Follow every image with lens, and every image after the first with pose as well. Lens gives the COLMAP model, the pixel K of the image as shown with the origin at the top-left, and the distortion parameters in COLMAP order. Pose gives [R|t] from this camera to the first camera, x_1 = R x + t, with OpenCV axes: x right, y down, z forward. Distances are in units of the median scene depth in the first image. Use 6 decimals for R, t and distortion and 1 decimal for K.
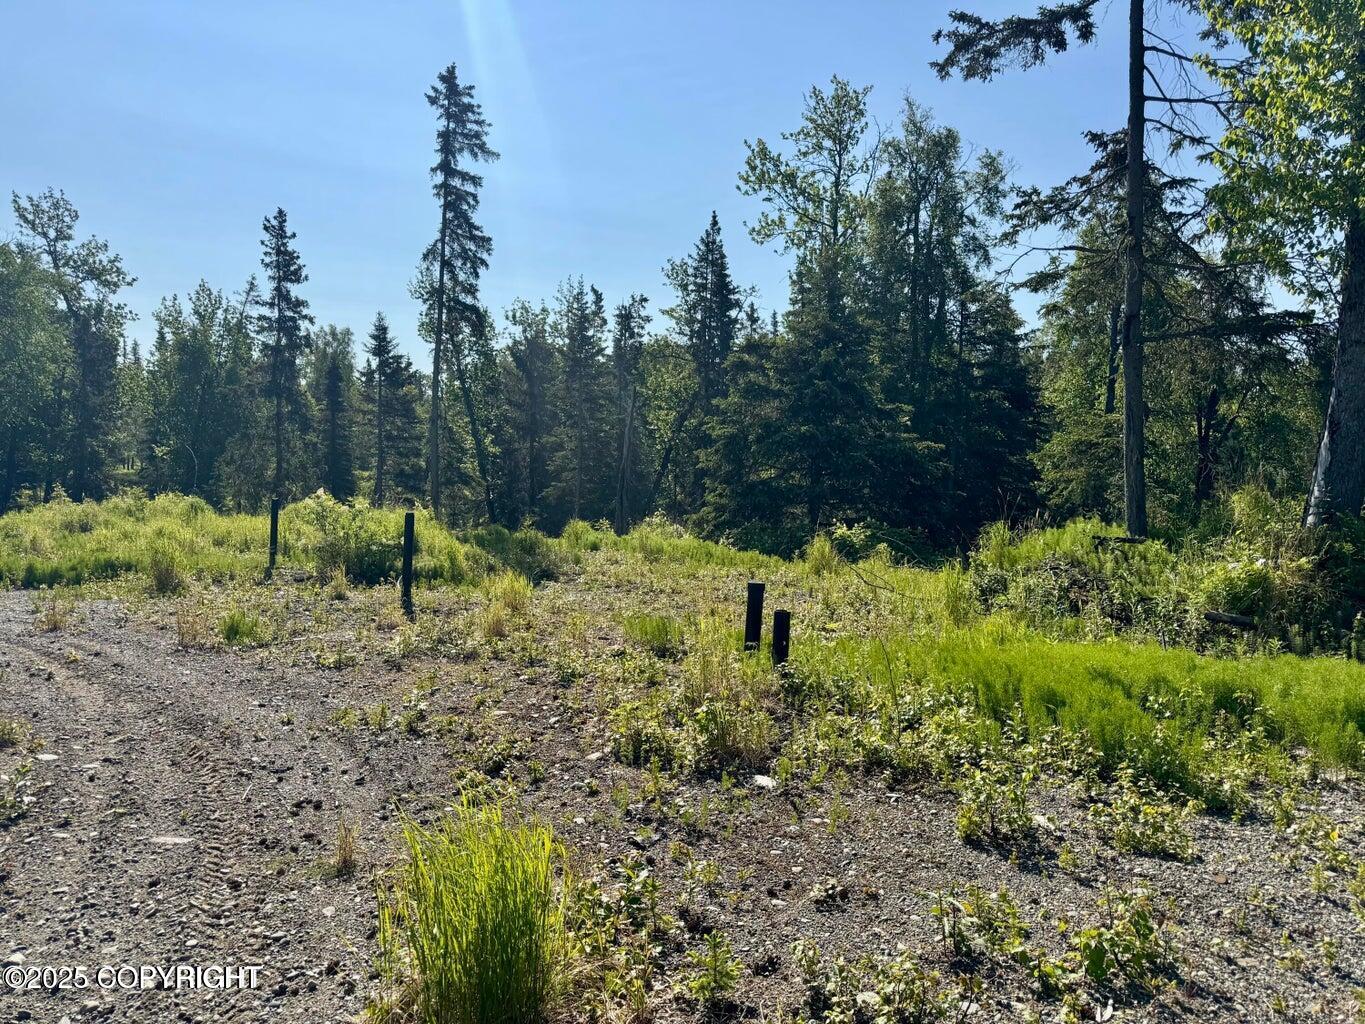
lens RADIAL K [[951.4, 0, 685.9], [0, 951.4, 514.6], [0, 0, 1]] dist [0.122832, -0.181795]
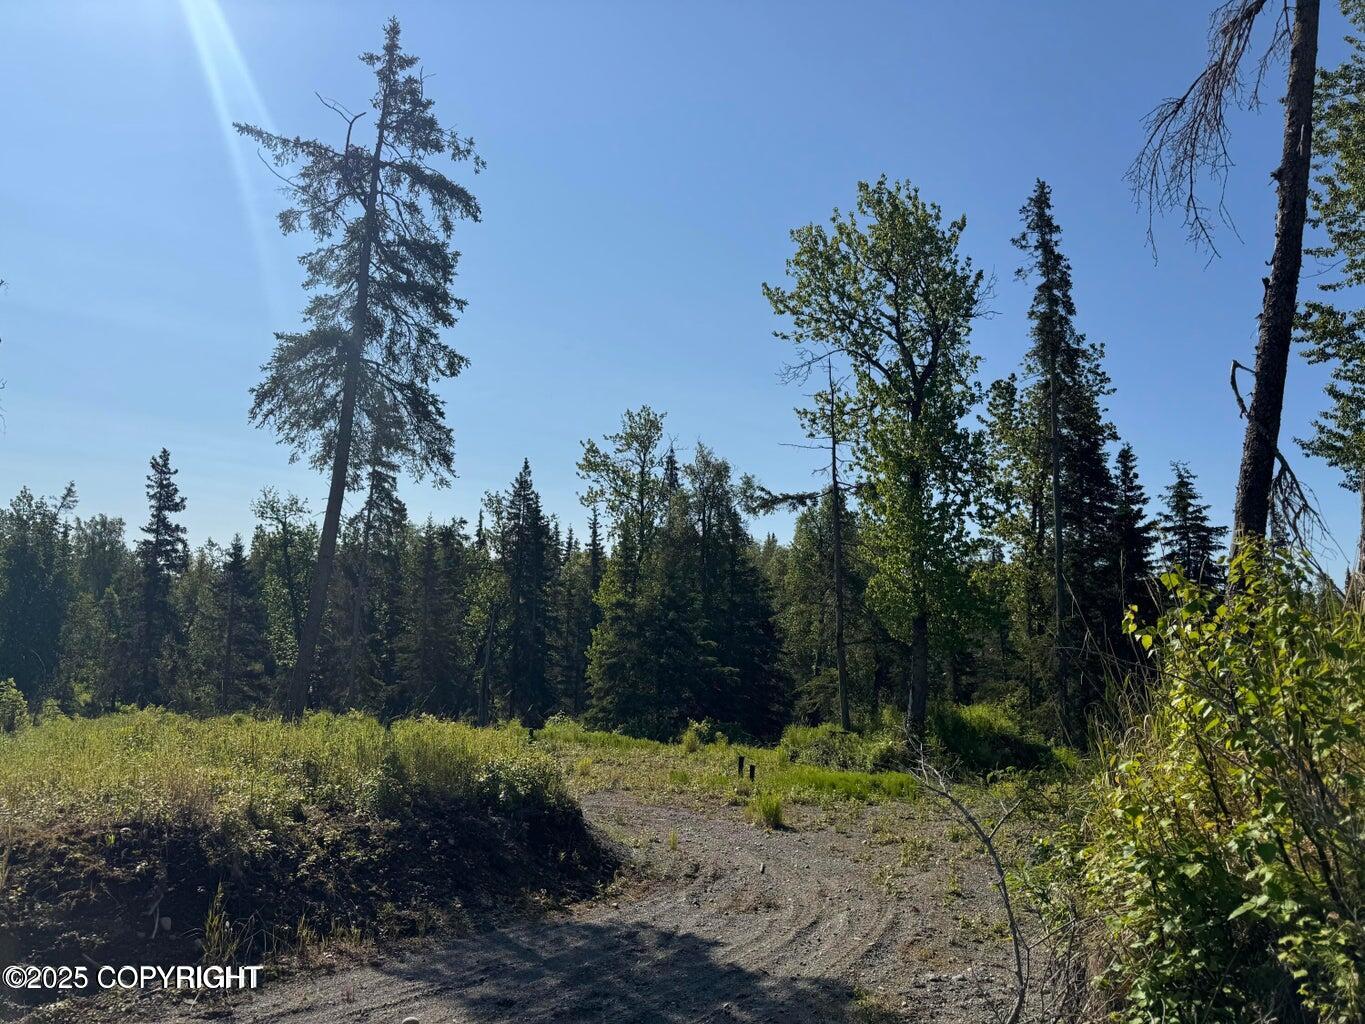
lens RADIAL K [[951.4, 0, 685.9], [0, 951.4, 514.6], [0, 0, 1]] dist [0.122832, -0.181795]
pose [[0.959807, 0.034530, 0.278530, -0.178268], [0.015018, 0.984662, -0.173823, -0.029425], [-0.280260, 0.171019, 0.944567, -0.365084]]
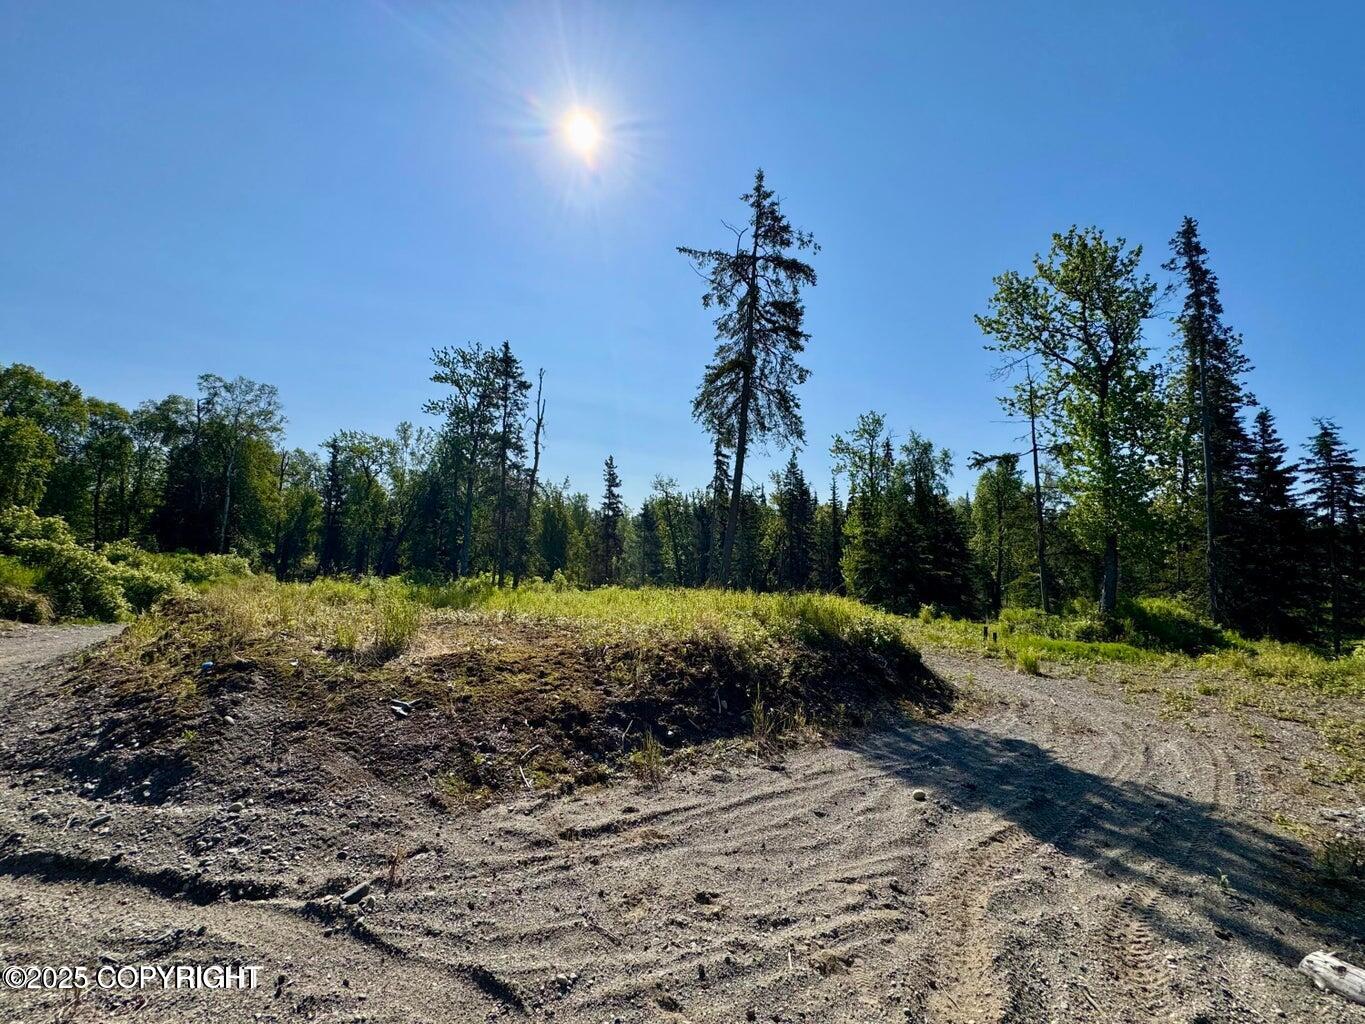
lens RADIAL K [[543.2, 0, 682.5], [0, 543.2, 512.0], [0, 0, 1]] dist [-0.000898, -0.000073]
pose [[0.998160, 0.000365, -0.060630, -0.222893], [-0.008239, 0.991522, -0.129679, -0.022887], [0.060069, 0.129940, 0.989701, -0.322363]]
